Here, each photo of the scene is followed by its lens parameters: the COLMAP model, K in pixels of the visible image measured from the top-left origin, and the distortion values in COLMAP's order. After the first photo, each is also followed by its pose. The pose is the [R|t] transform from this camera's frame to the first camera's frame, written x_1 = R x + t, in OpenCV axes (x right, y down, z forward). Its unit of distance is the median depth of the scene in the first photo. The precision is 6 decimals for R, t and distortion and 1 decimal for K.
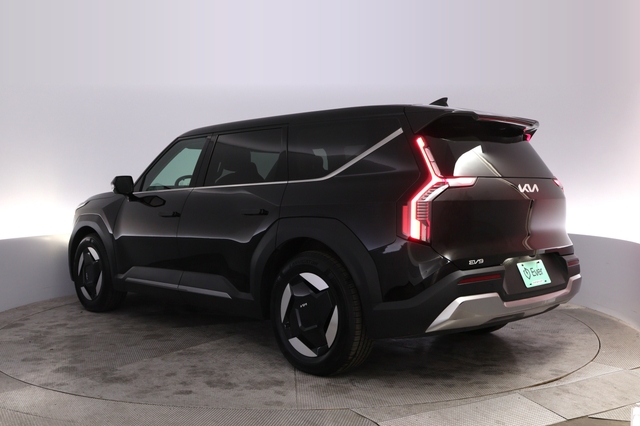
lens RADIAL K [[523.6, 0, 320.2], [0, 523.6, 225.6], [0, 0, 1]] dist [-0.023824, -0.000283]
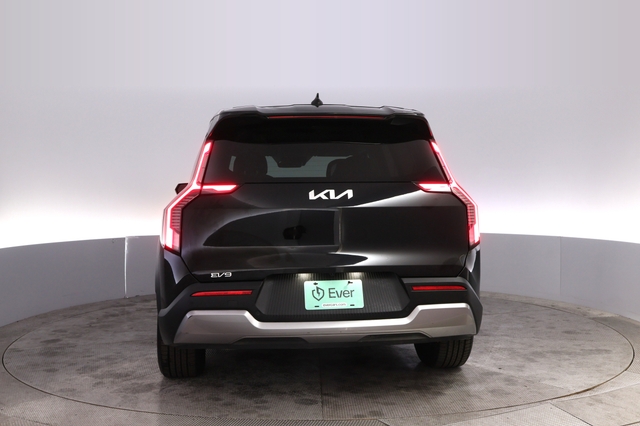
lens RADIAL K [[523.6, 0, 320.2], [0, 523.6, 225.6], [0, 0, 1]] dist [-0.023824, -0.000283]
pose [[0.893230, 0.019212, -0.449189, 0.790340], [-0.024125, 0.999695, -0.005215, -0.015666], [0.448952, 0.015495, 0.893422, 0.220014]]
